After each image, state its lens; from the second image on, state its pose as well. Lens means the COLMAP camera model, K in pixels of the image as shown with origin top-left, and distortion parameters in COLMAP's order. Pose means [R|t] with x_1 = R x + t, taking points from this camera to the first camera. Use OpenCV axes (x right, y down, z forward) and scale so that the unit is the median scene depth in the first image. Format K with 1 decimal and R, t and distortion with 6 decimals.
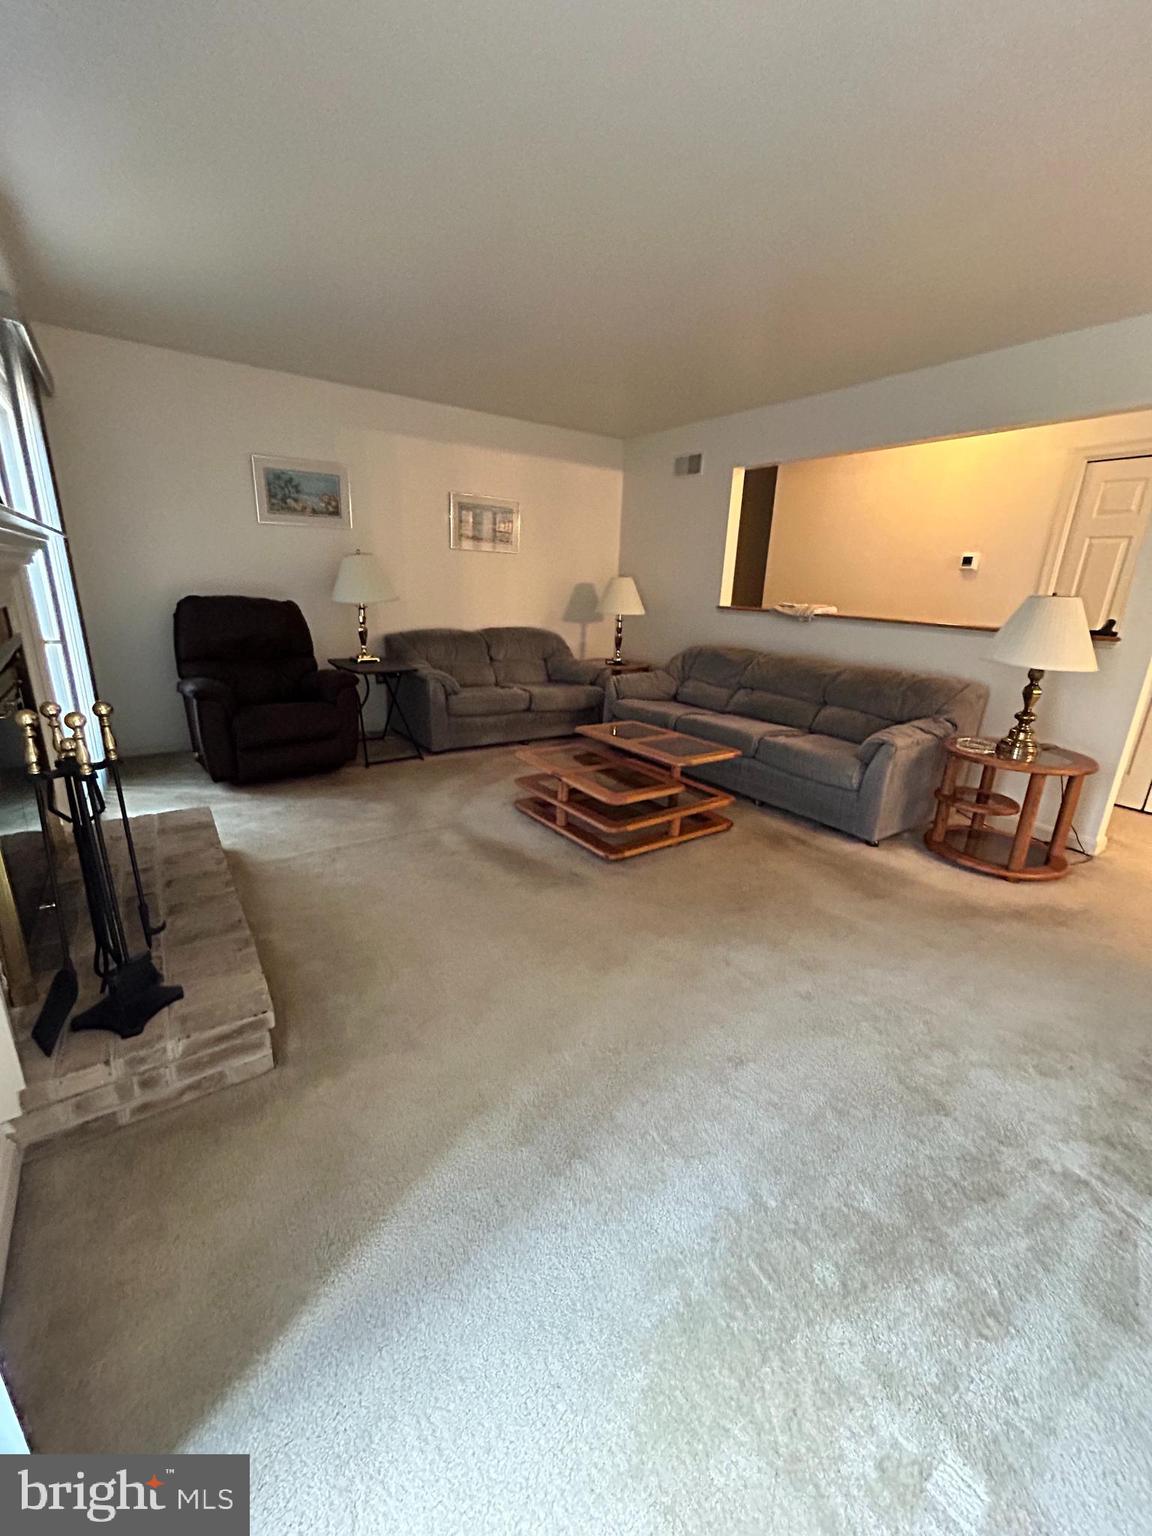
lens RADIAL K [[620.7, 0, 579.5], [0, 620.7, 771.5], [0, 0, 1]] dist [-0.002877, 0.001424]
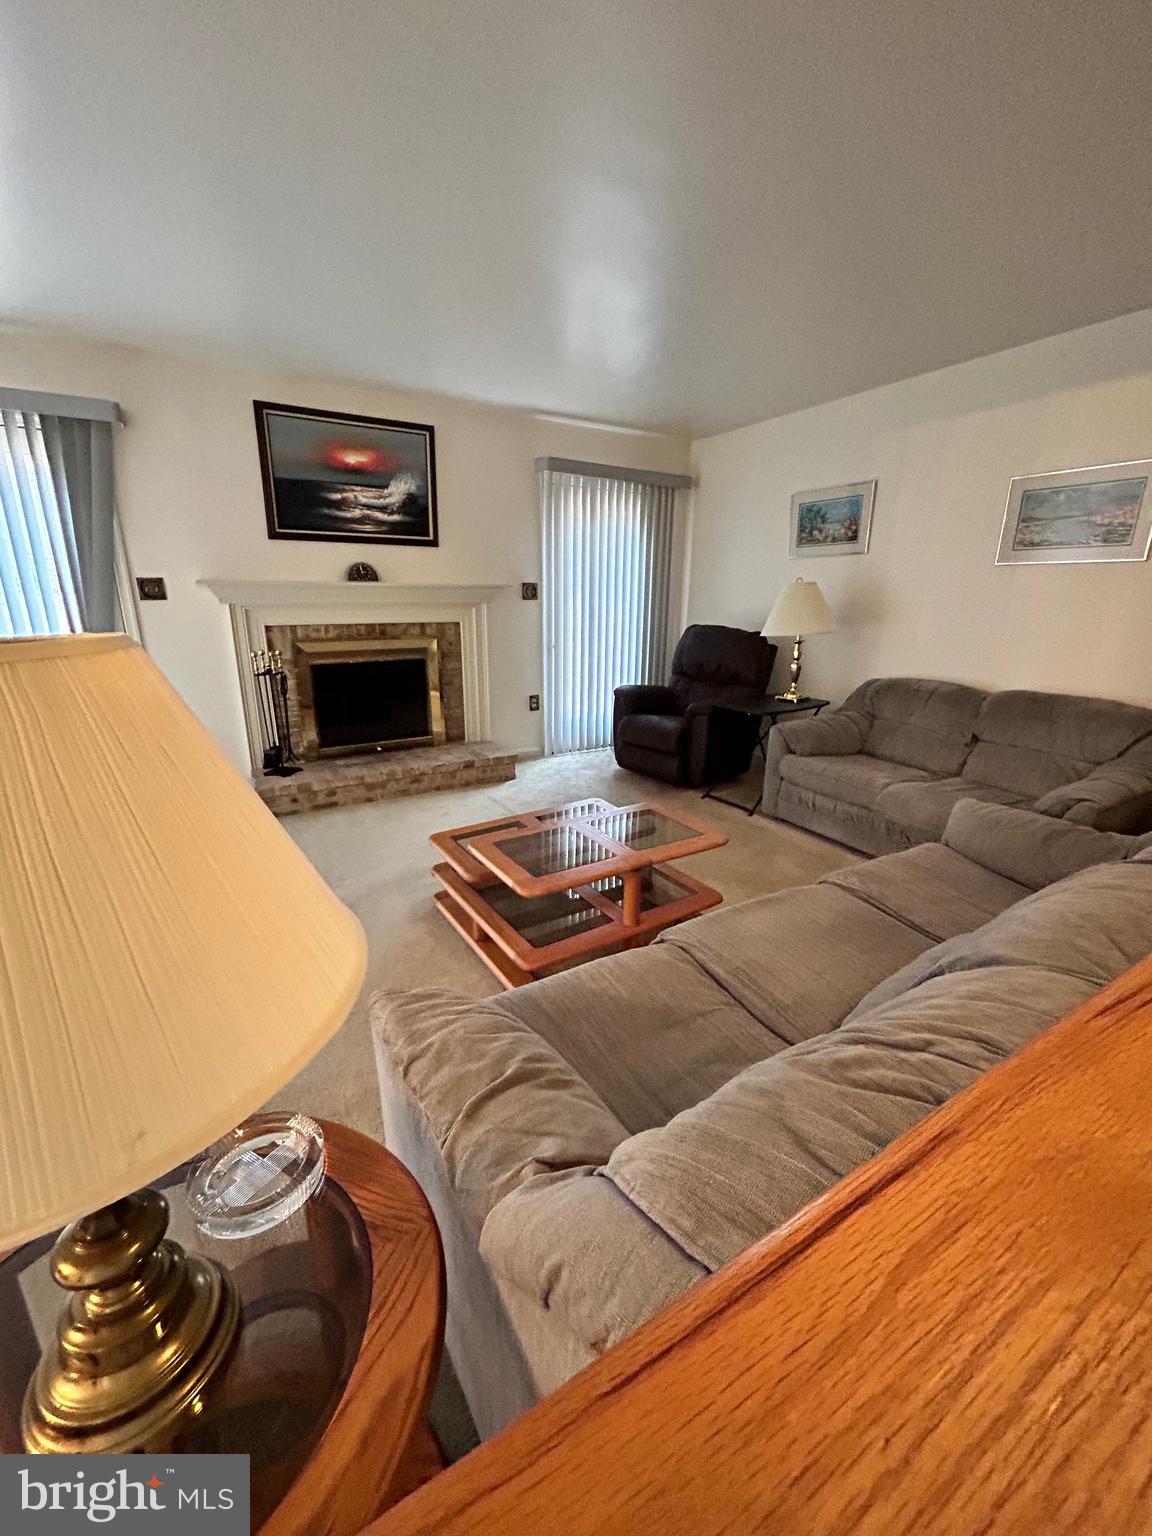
lens RADIAL K [[620.7, 0, 578.3], [0, 620.7, 771.2], [0, 0, 1]] dist [-0.002877, 0.001424]
pose [[-0.055140, 0.243569, -0.968315, 0.587781], [-0.308149, 0.918300, 0.248536, -0.219401], [0.949739, 0.312089, 0.024421, 0.740742]]
